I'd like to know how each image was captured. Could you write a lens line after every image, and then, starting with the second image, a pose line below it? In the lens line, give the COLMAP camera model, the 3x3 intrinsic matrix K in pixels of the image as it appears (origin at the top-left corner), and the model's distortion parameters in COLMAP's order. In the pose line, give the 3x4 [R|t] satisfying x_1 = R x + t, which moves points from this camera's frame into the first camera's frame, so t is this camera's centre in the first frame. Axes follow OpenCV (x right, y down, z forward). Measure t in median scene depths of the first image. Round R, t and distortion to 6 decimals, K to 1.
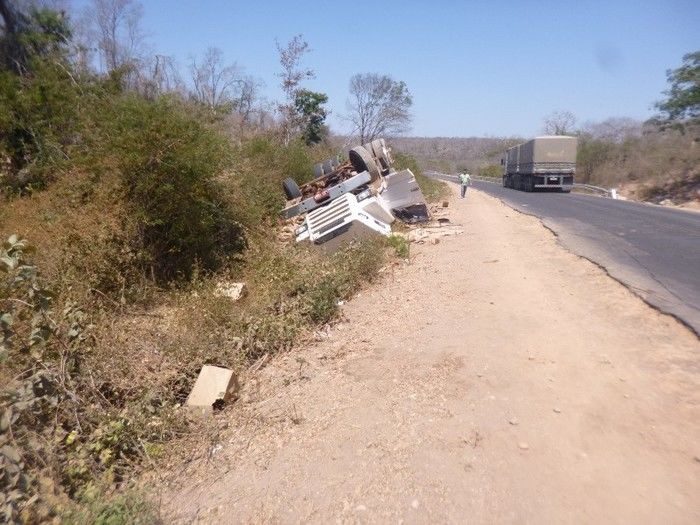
lens RADIAL K [[515.2, 0, 350.0], [0, 515.2, 262.5], [0, 0, 1]] dist [-0.041378, -0.000356]
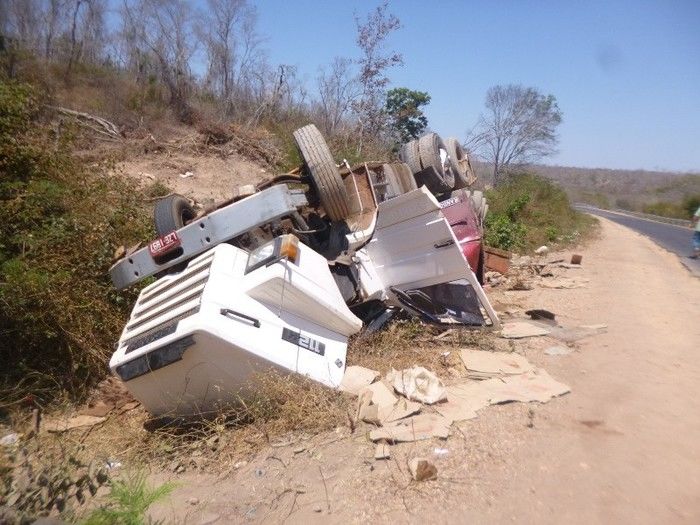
lens RADIAL K [[515.2, 0, 350.0], [0, 515.2, 262.5], [0, 0, 1]] dist [-0.041378, -0.000356]
pose [[0.959402, 0.090287, -0.267200, 0.062867], [-0.102389, 0.994240, -0.031684, -0.043204], [0.262801, 0.057756, 0.963120, 0.246585]]
